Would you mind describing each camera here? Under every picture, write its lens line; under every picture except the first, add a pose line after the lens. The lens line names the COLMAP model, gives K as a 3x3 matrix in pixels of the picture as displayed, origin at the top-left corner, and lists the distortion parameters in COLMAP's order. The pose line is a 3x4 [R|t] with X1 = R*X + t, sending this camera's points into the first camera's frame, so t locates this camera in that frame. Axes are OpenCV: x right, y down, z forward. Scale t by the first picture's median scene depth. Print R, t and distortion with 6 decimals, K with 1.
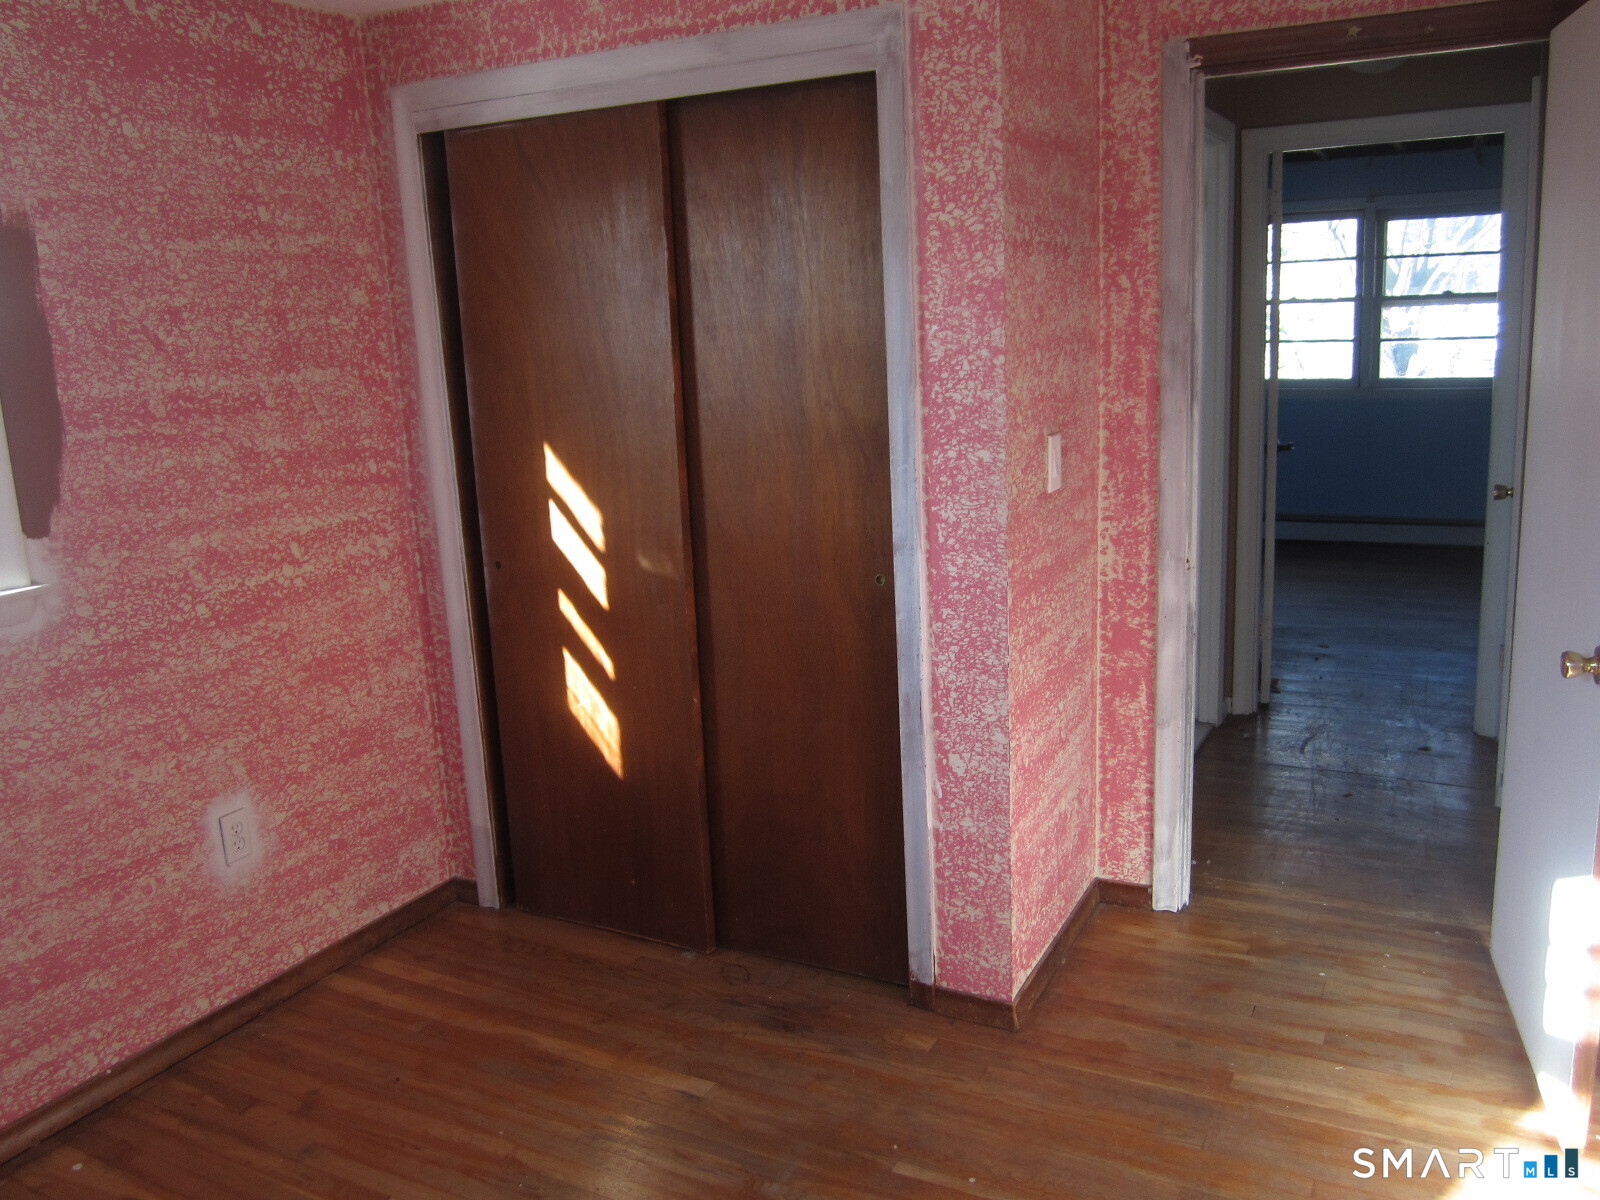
lens RADIAL K [[1324.7, 0, 798.7], [0, 1324.7, 599.1], [0, 0, 1]] dist [-0.034973, -0.004497]
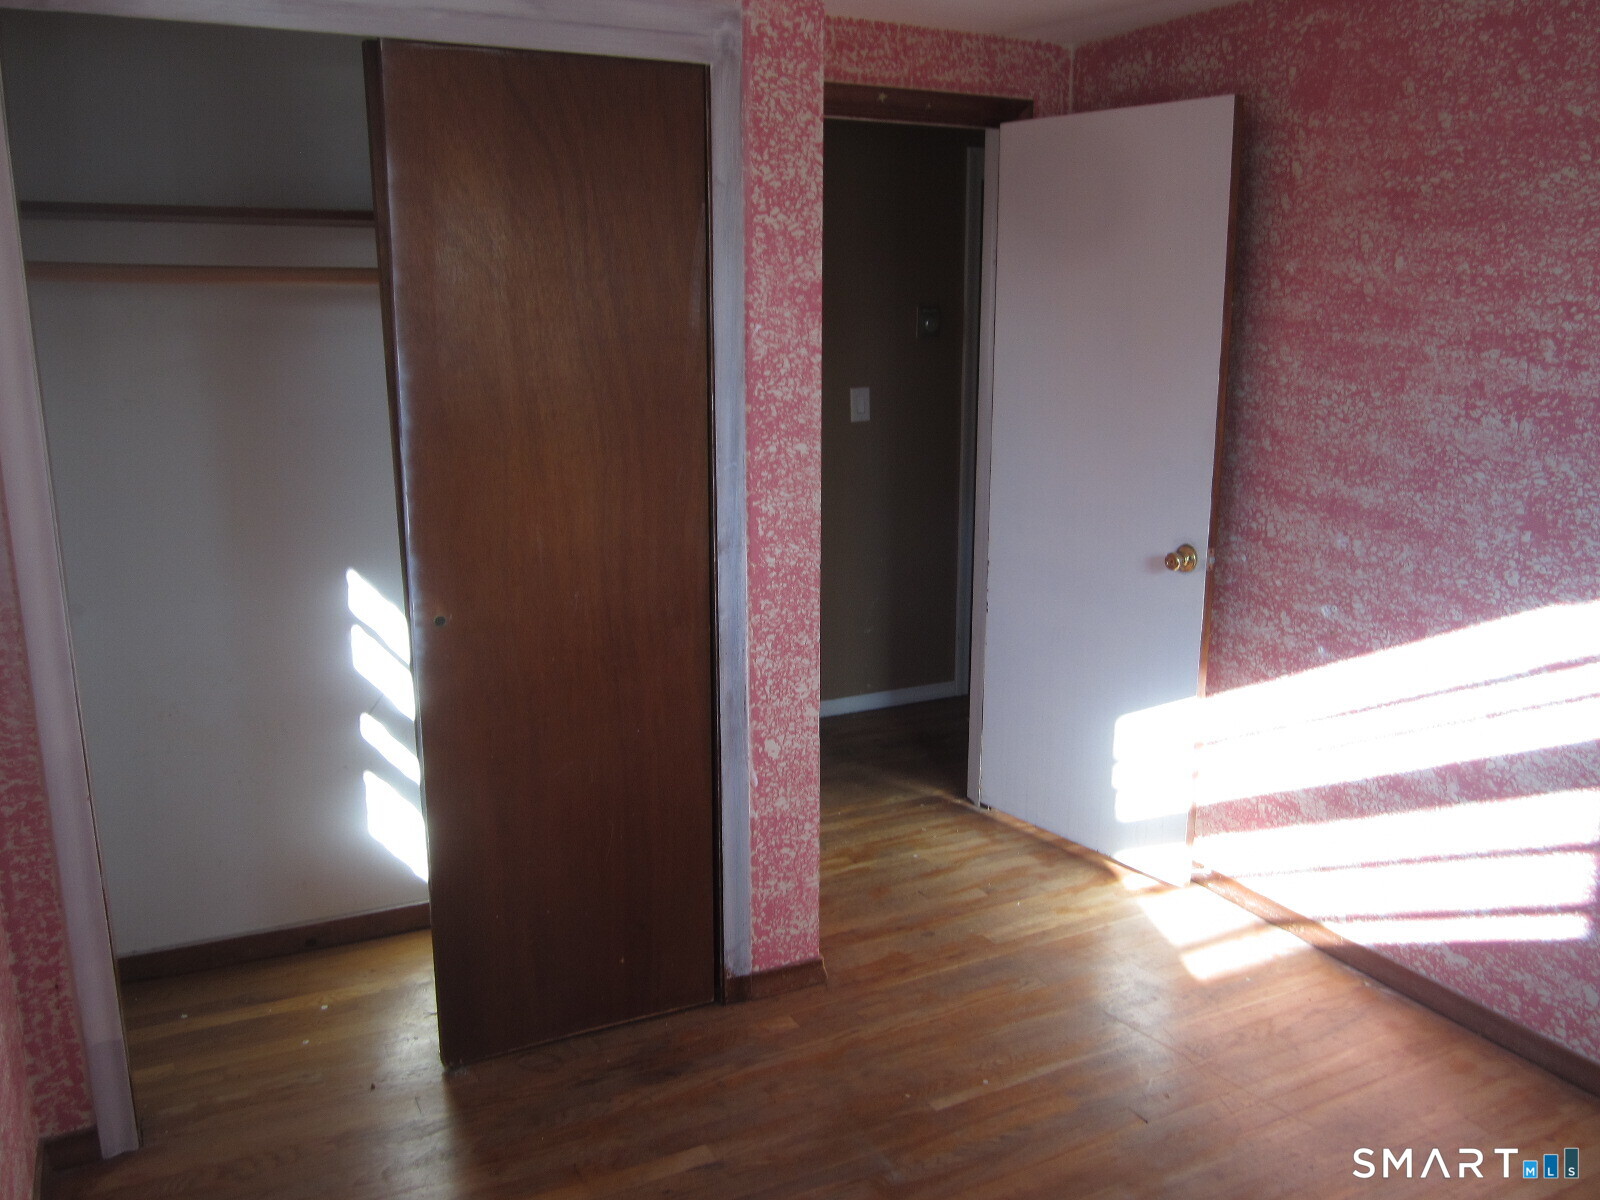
lens RADIAL K [[1324.7, 0, 798.4], [0, 1324.7, 600.7], [0, 0, 1]] dist [-0.034973, -0.004497]
pose [[0.563260, -0.139896, 0.814351, -0.735806], [0.150738, 0.986422, 0.065195, -0.057075], [-0.812414, 0.086032, 0.576699, 0.395822]]
